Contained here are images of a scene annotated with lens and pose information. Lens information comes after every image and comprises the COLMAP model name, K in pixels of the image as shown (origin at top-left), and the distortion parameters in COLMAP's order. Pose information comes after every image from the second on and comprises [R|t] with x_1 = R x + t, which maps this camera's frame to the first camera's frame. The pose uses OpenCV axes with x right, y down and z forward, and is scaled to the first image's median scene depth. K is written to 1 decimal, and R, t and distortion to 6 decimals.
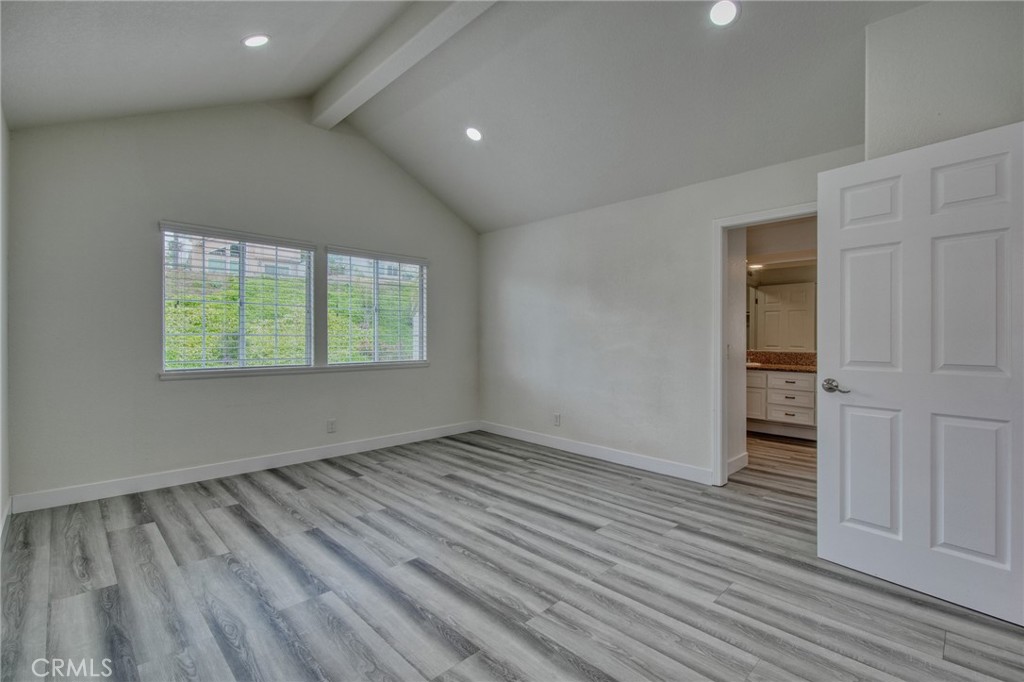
lens RADIAL K [[455.1, 0, 513.5], [0, 455.1, 338.9], [0, 0, 1]] dist [0.004166, -0.004513]
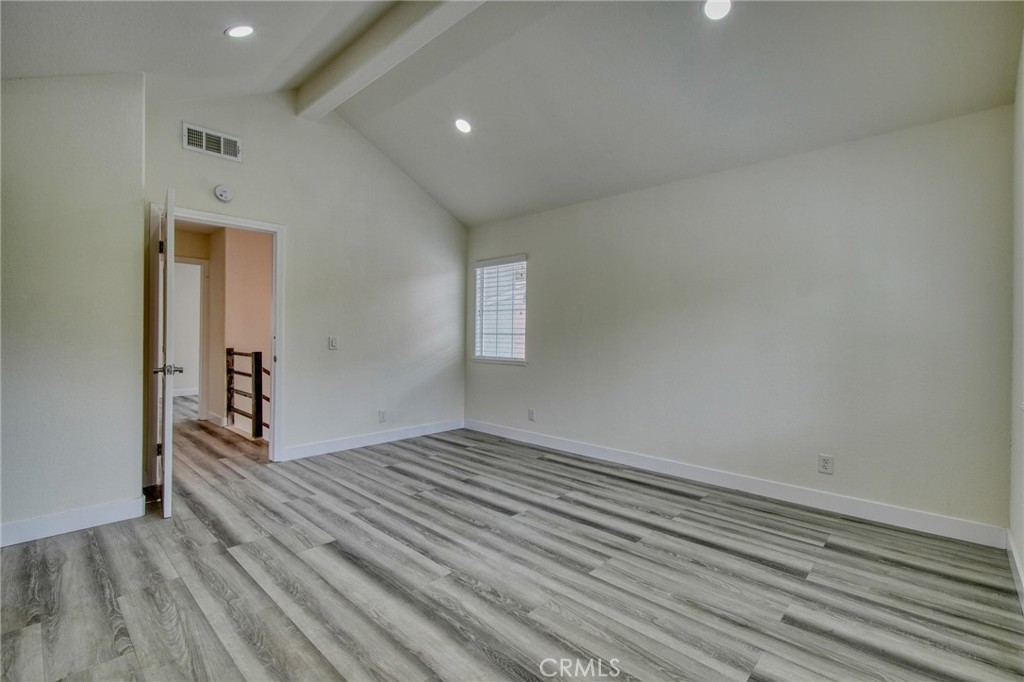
lens RADIAL K [[455.1, 0, 518.2], [0, 455.1, 342.9], [0, 0, 1]] dist [0.004166, -0.004513]
pose [[-0.998729, -0.016628, -0.047587, -0.144314], [-0.017704, 0.999595, 0.022260, -0.009657], [0.047198, 0.023074, -0.998619, 1.944877]]
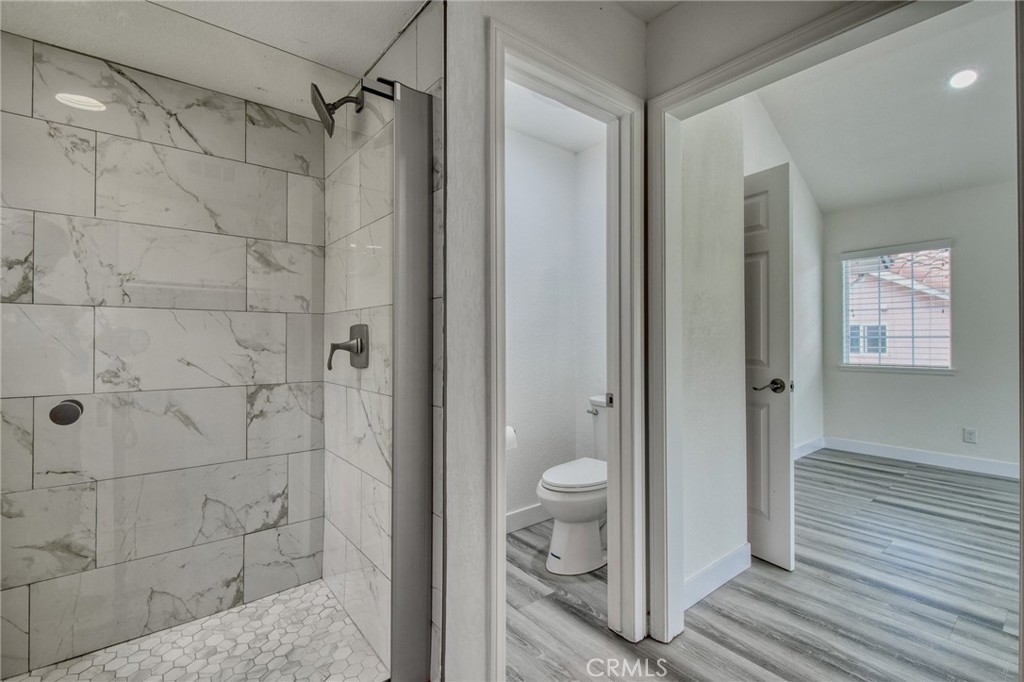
lens RADIAL K [[455.1, 0, 513.4], [0, 455.1, 334.0], [0, 0, 1]] dist [0.004166, -0.004513]
pose [[-0.994765, -0.003269, 0.102140, 1.013550], [-0.003903, 0.999974, -0.006013, 0.001307], [-0.102117, -0.006381, -0.994752, 1.761691]]
